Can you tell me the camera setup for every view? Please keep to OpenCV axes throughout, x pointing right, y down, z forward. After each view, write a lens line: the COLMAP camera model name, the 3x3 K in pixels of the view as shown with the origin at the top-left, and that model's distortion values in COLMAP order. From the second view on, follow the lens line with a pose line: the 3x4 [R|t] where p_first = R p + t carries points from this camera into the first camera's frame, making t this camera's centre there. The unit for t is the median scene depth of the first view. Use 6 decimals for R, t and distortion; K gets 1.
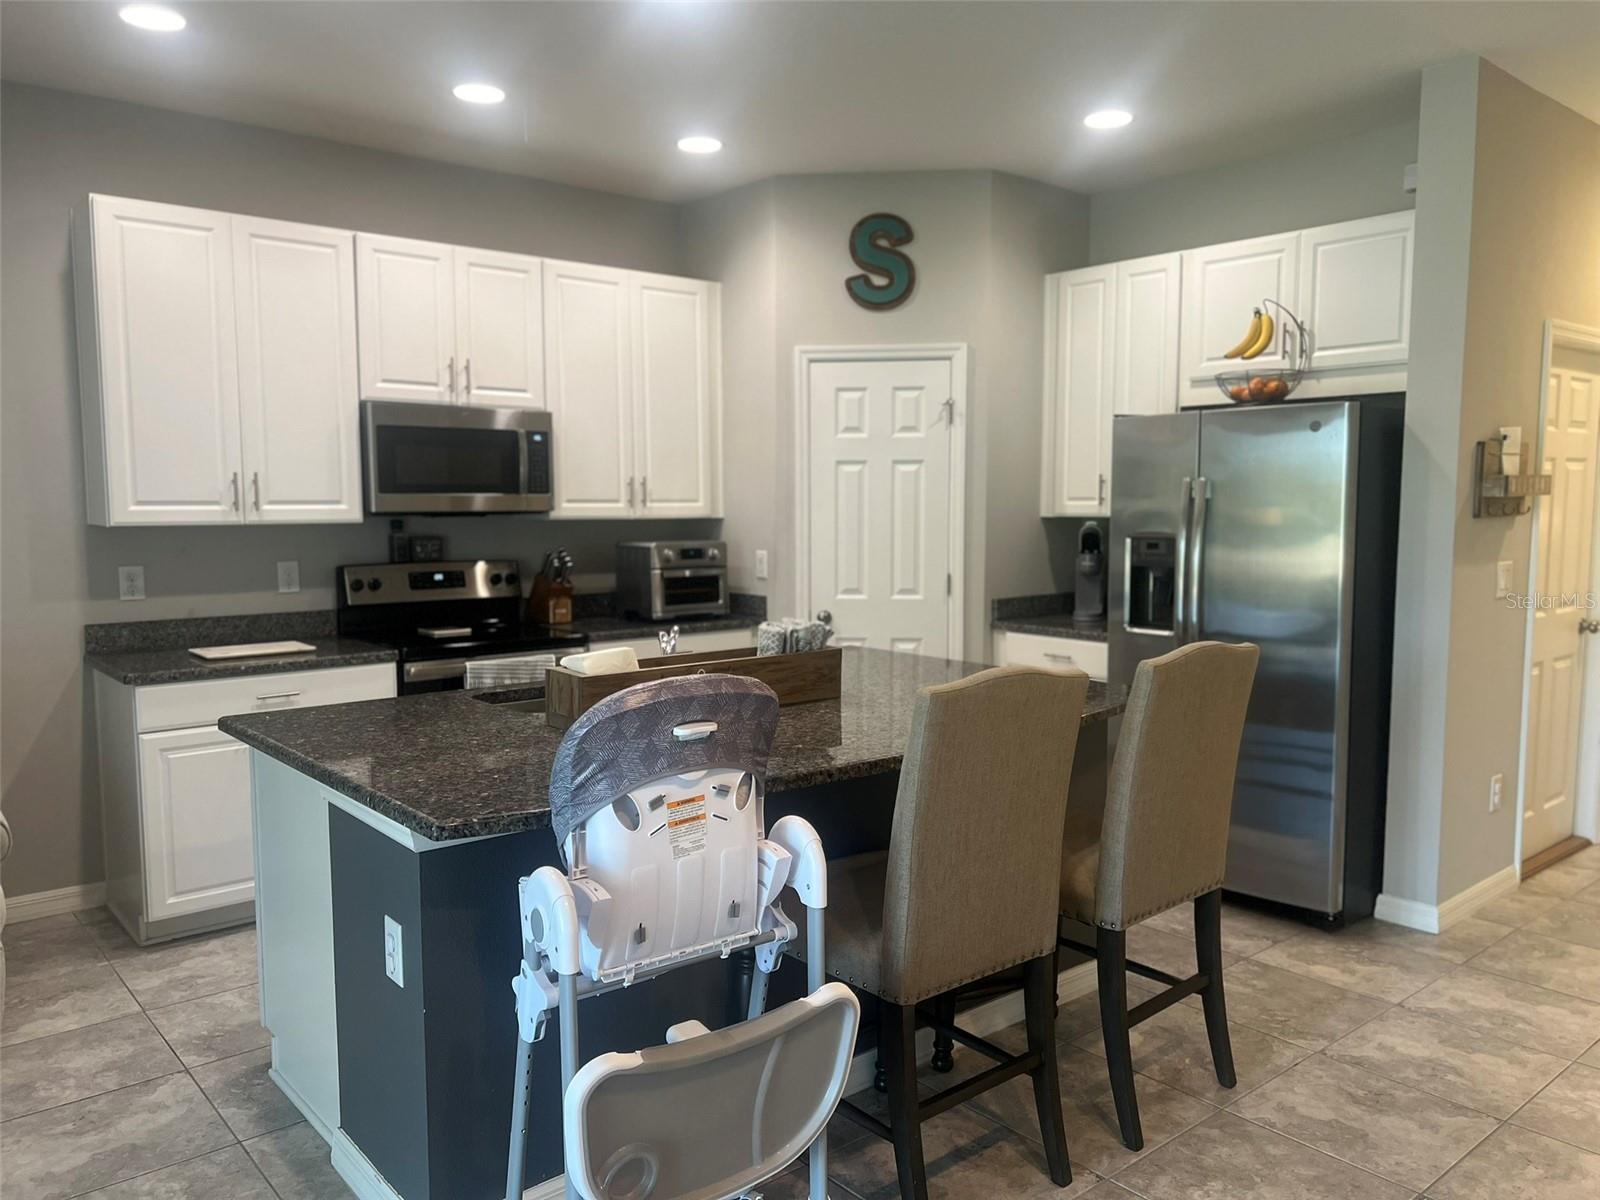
lens RADIAL K [[1193.0, 0, 809.3], [0, 1193.0, 610.5], [0, 0, 1]] dist [0.089134, -0.114526]
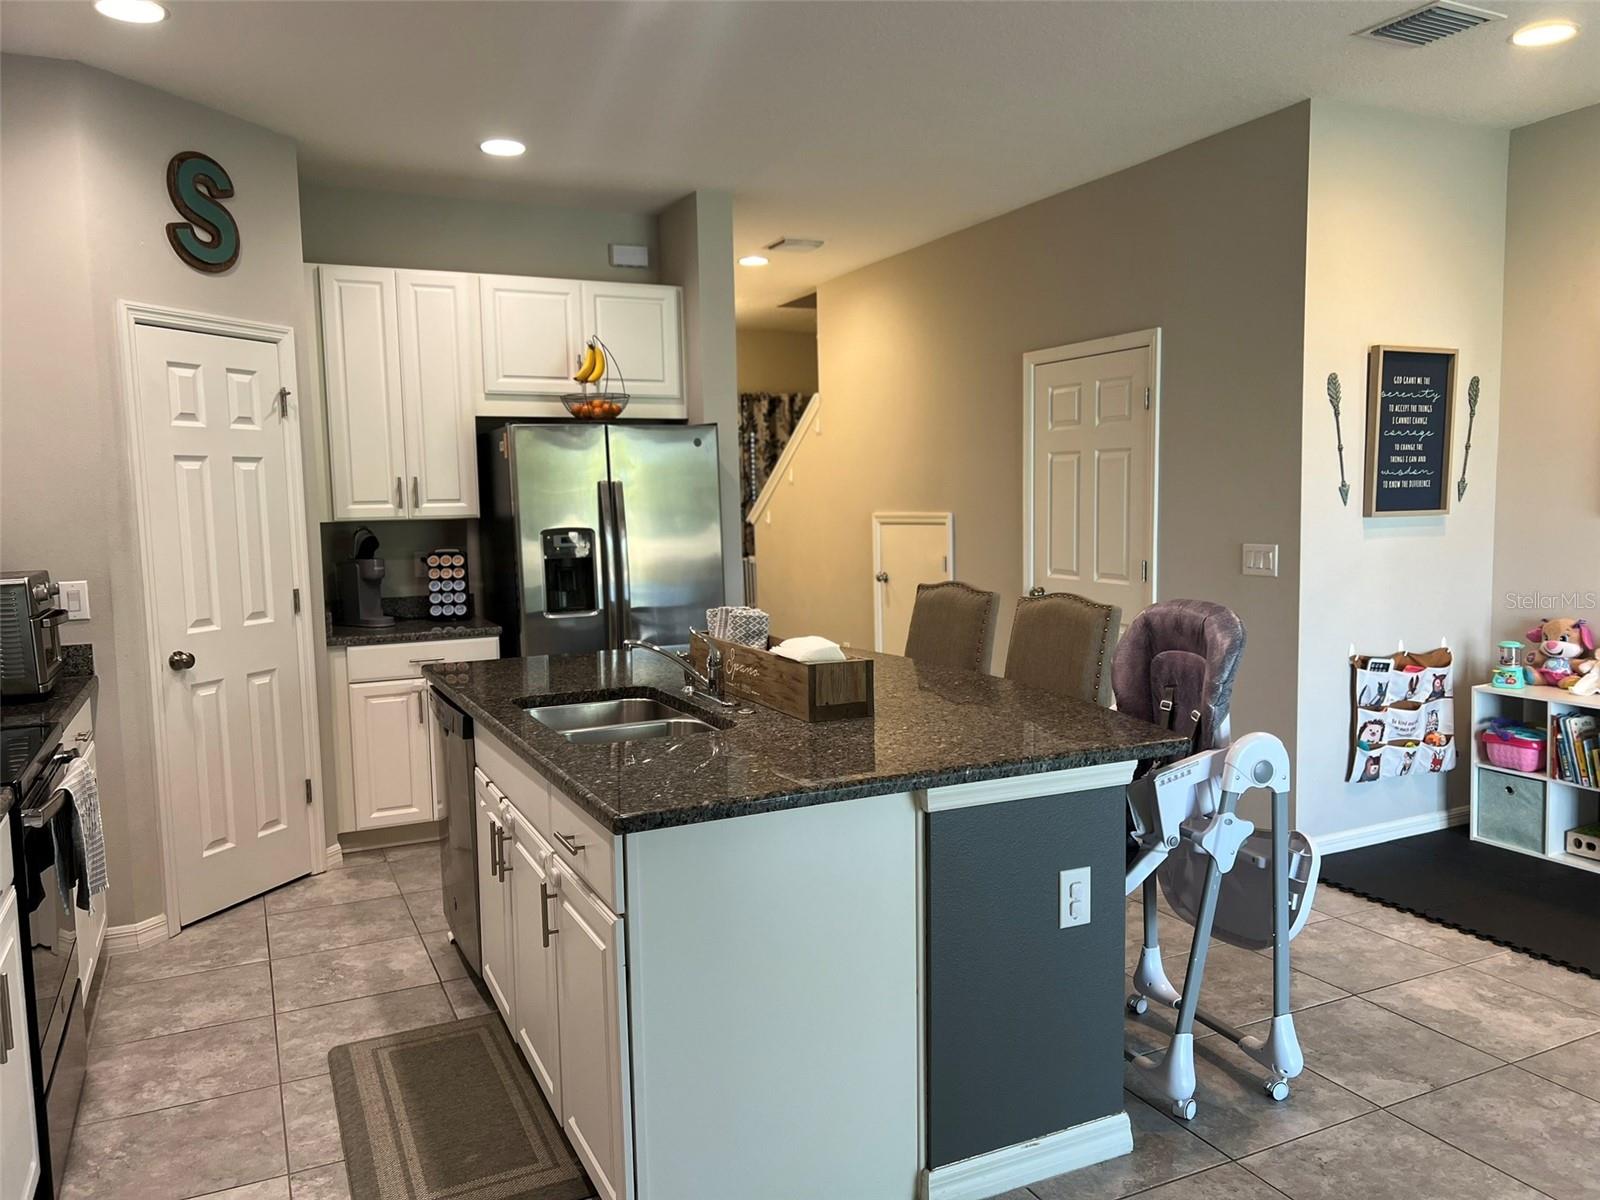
lens RADIAL K [[1193.0, 0, 809.3], [0, 1193.0, 610.5], [0, 0, 1]] dist [0.089134, -0.114526]
pose [[0.255567, -0.099868, 0.961619, -0.687406], [0.113952, 0.990829, 0.072616, -0.039757], [-0.960052, 0.091020, 0.264604, 0.442843]]
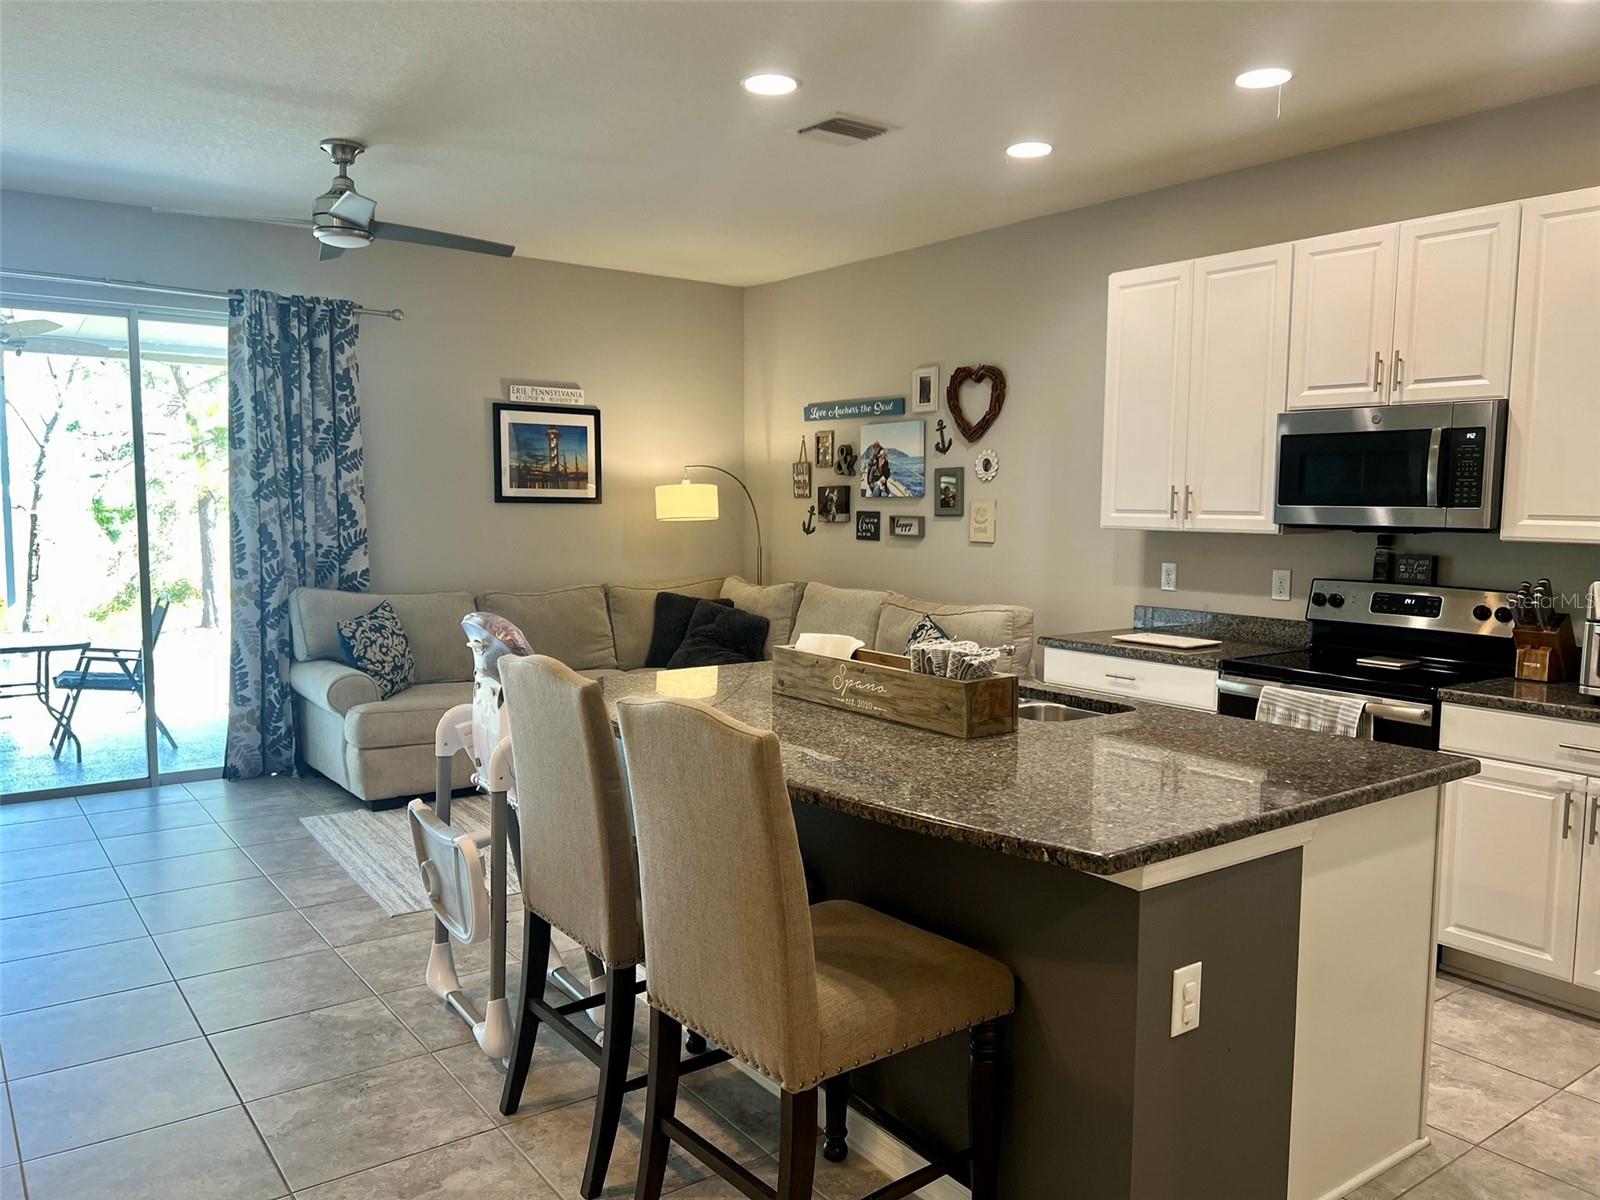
lens RADIAL K [[1199.1, 0, 798.2], [0, 1199.1, 607.7], [0, 0, 1]] dist [0.055433, -0.053562]
pose [[-0.074371, 0.093131, -0.992872, 0.609938], [-0.106727, 0.989168, 0.100778, -0.066120], [0.991503, 0.113461, -0.063626, 0.630465]]
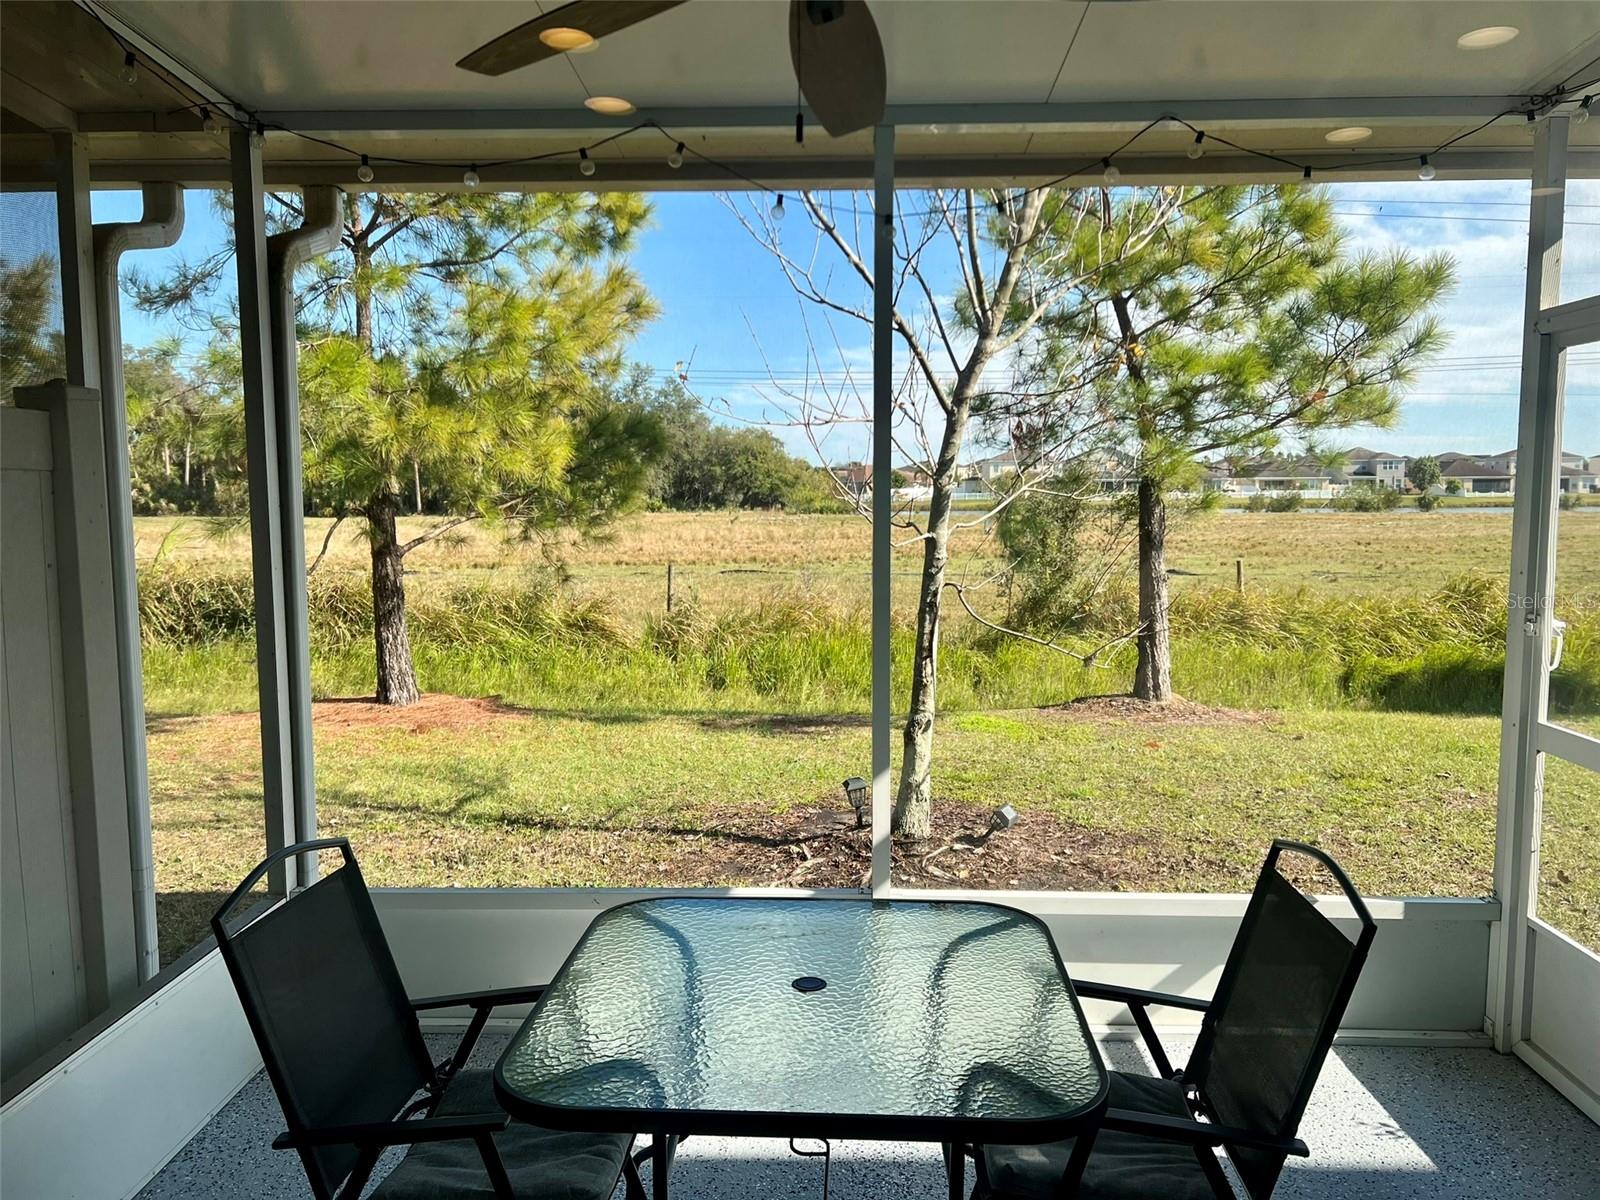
lens RADIAL K [[1186.8, 0, 796.4], [0, 1186.8, 607.2], [0, 0, 1]] dist [0.112085, -0.205757]
pose [[-0.676788, 0.076509, -0.732192, -0.457225], [-0.064882, 0.984516, 0.162847, 0.017631], [0.733313, 0.157719, -0.661344, -0.154867]]
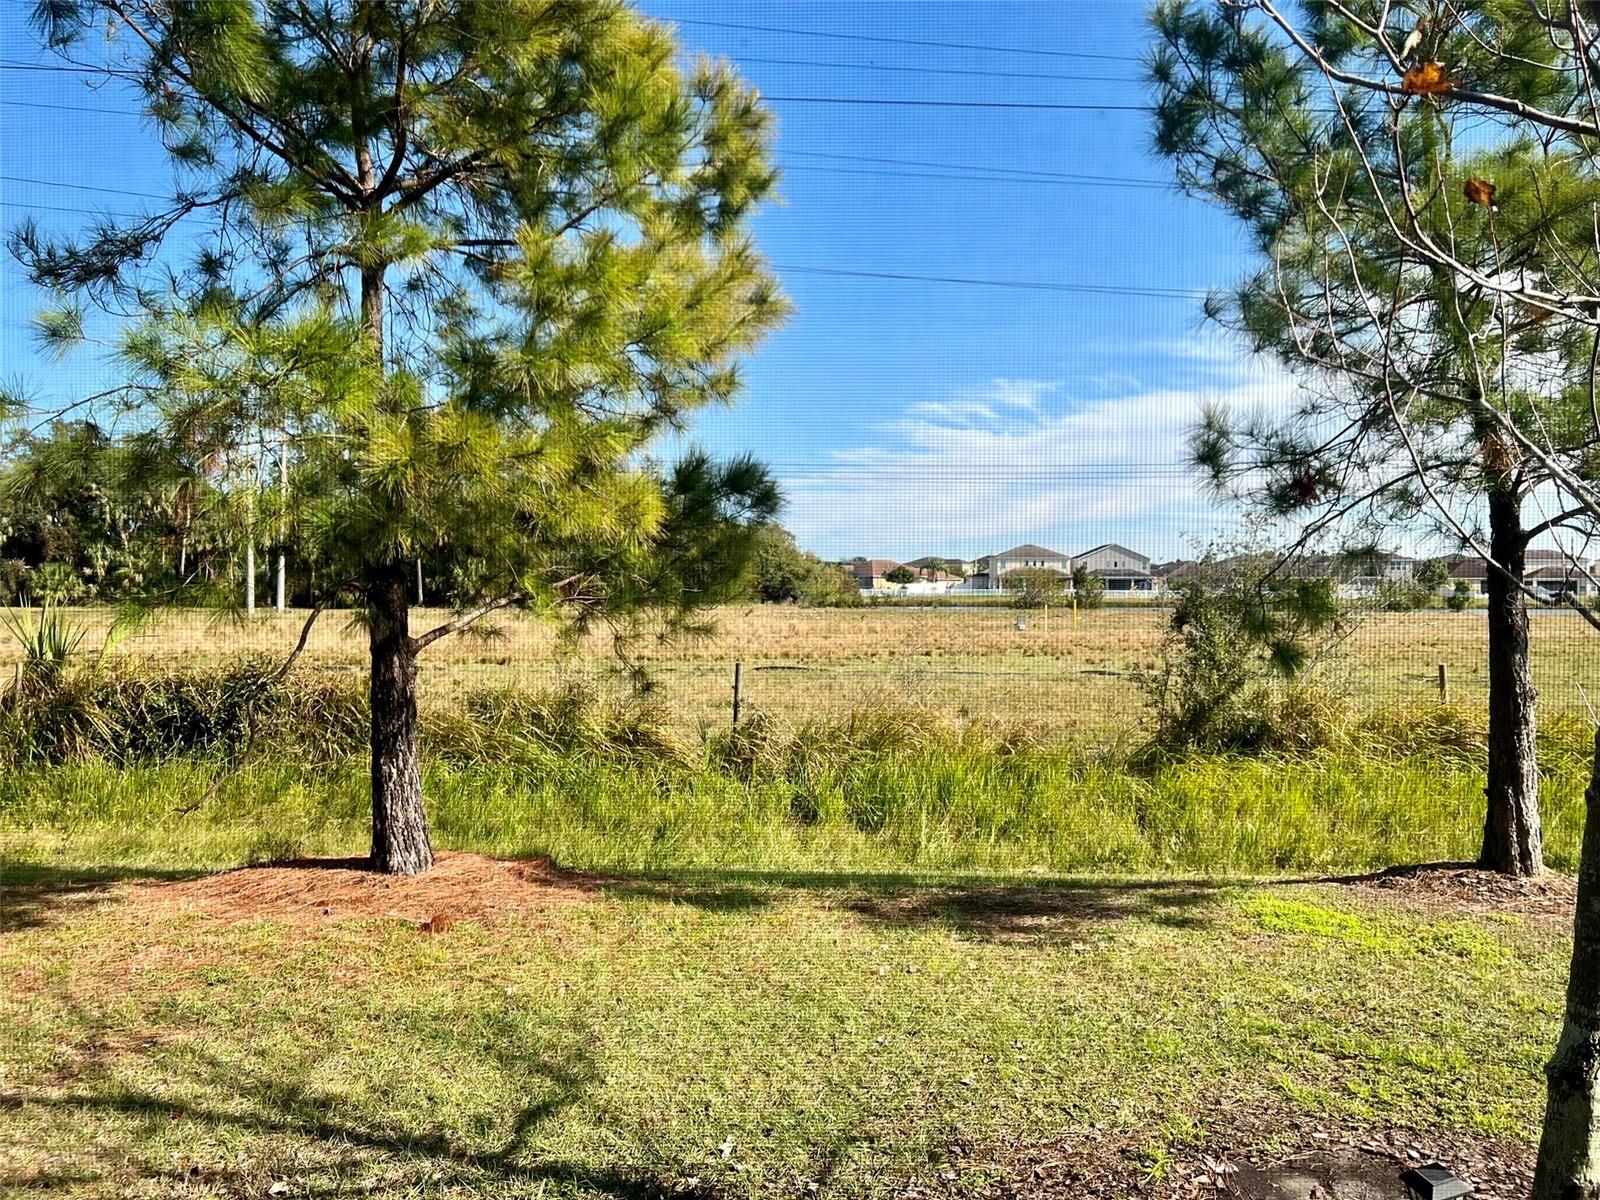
lens RADIAL K [[1193.0, 0, 809.3], [0, 1193.0, 610.5], [0, 0, 1]] dist [0.089134, -0.114526]
pose [[-0.669745, 0.014612, -0.742448, -0.754595], [-0.073694, 0.993563, 0.086032, 0.099513], [0.738926, 0.112334, -0.664357, -0.716337]]
